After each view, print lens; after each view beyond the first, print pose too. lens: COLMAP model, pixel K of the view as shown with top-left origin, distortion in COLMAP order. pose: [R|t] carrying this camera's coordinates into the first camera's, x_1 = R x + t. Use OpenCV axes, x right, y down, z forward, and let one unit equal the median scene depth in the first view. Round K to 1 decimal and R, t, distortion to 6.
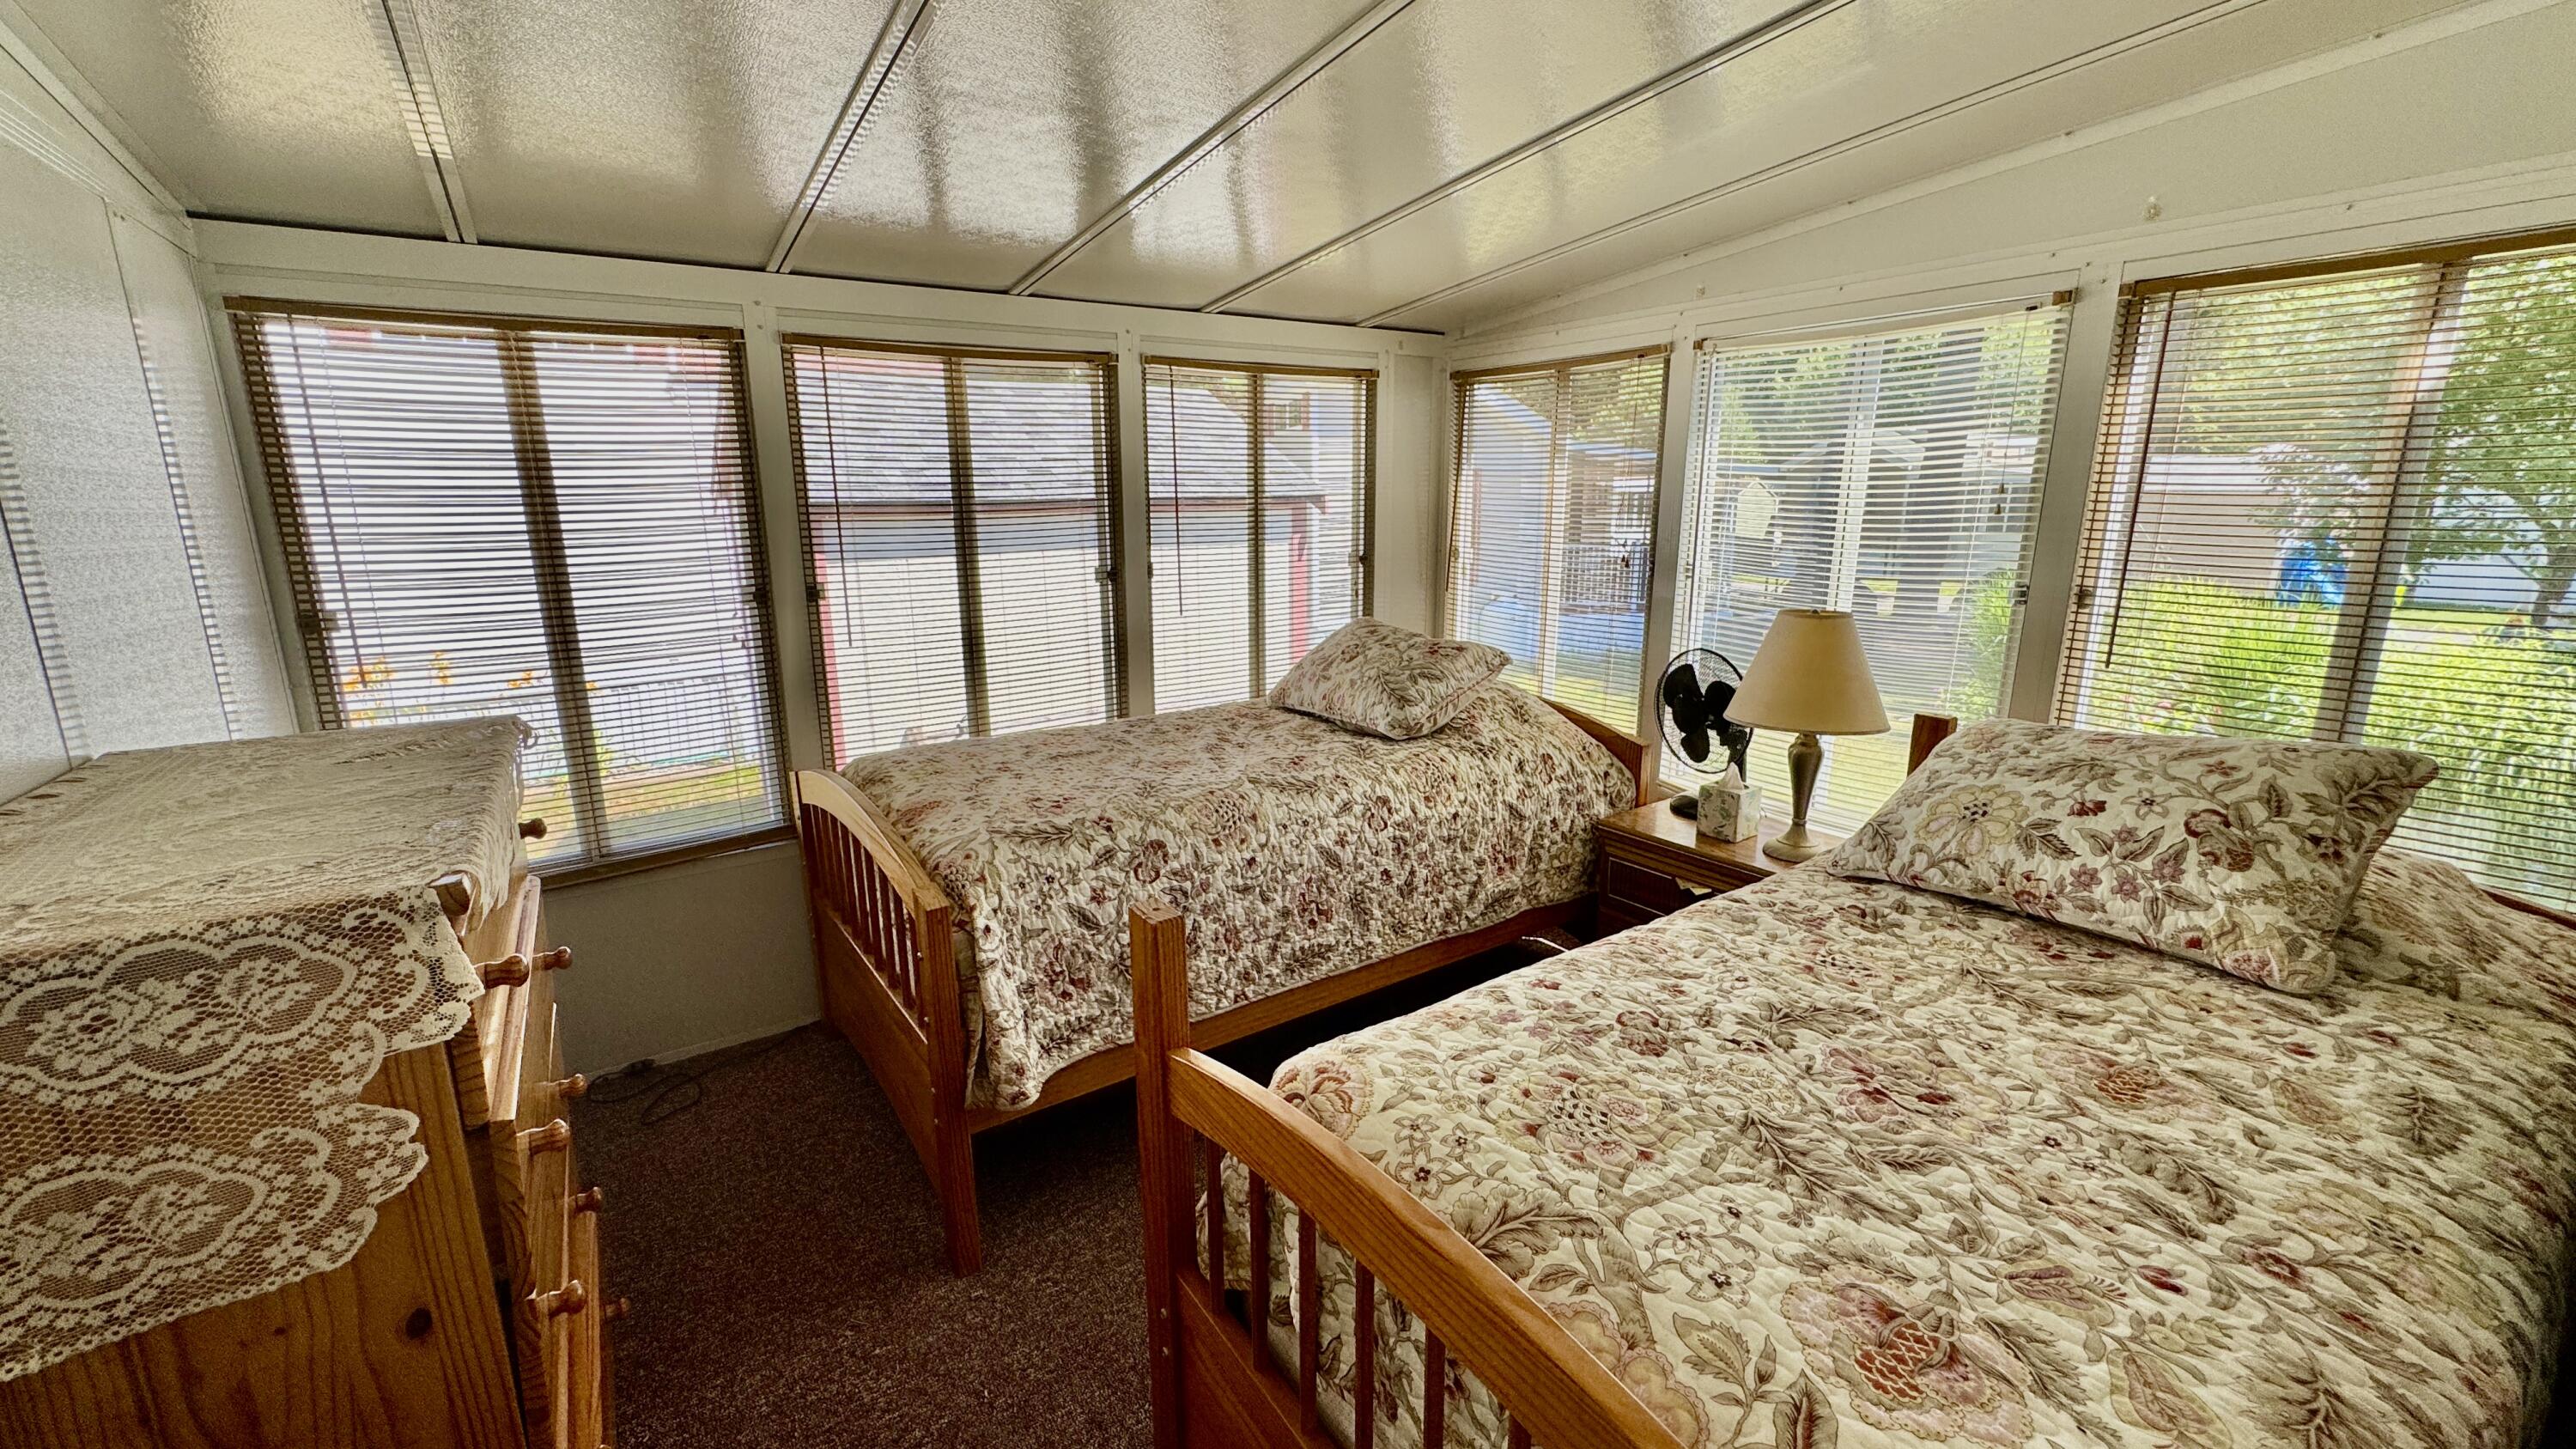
lens RADIAL K [[1032.2, 0, 1286.7], [0, 1032.2, 718.9], [0, 0, 1]] dist [-0.004834, 0.001086]
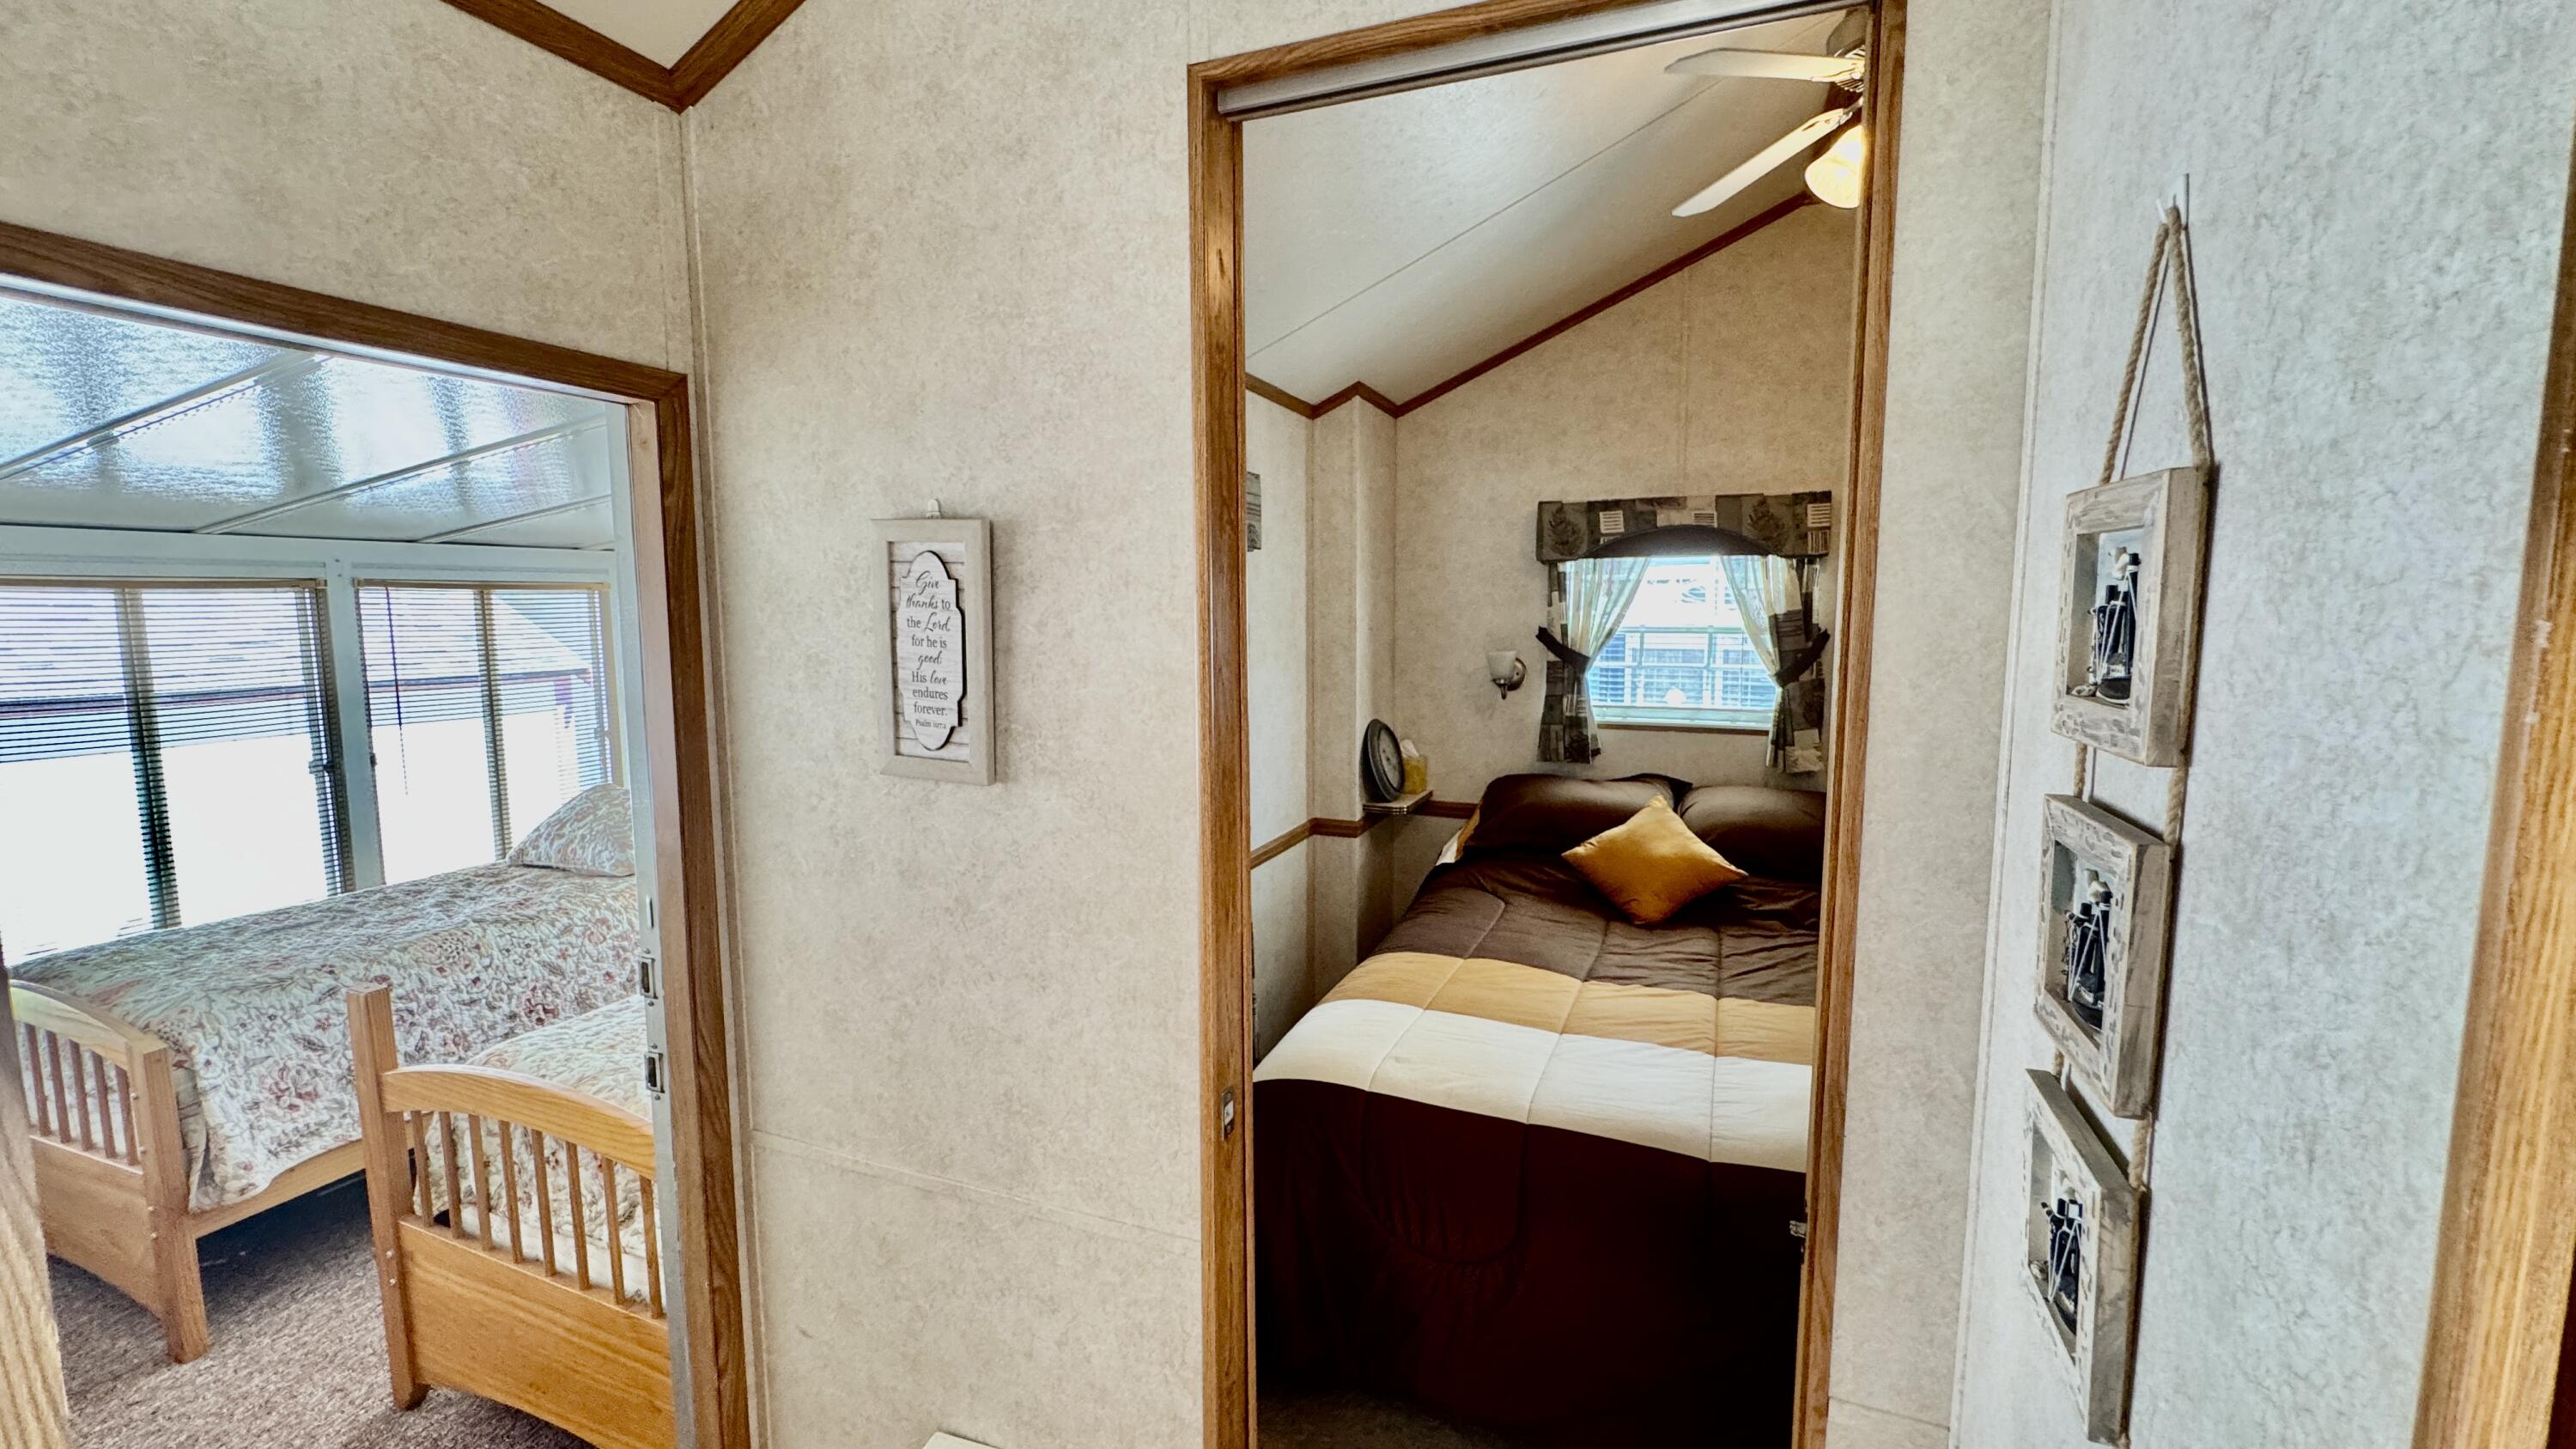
lens RADIAL K [[1032.2, 0, 1286.7], [0, 1032.2, 718.9], [0, 0, 1]] dist [-0.004834, 0.001086]
pose [[0.835815, -0.059501, 0.545778, 0.138539], [0.125163, 0.988582, -0.083900, 0.048123], [-0.534554, 0.138436, 0.833719, -0.732297]]
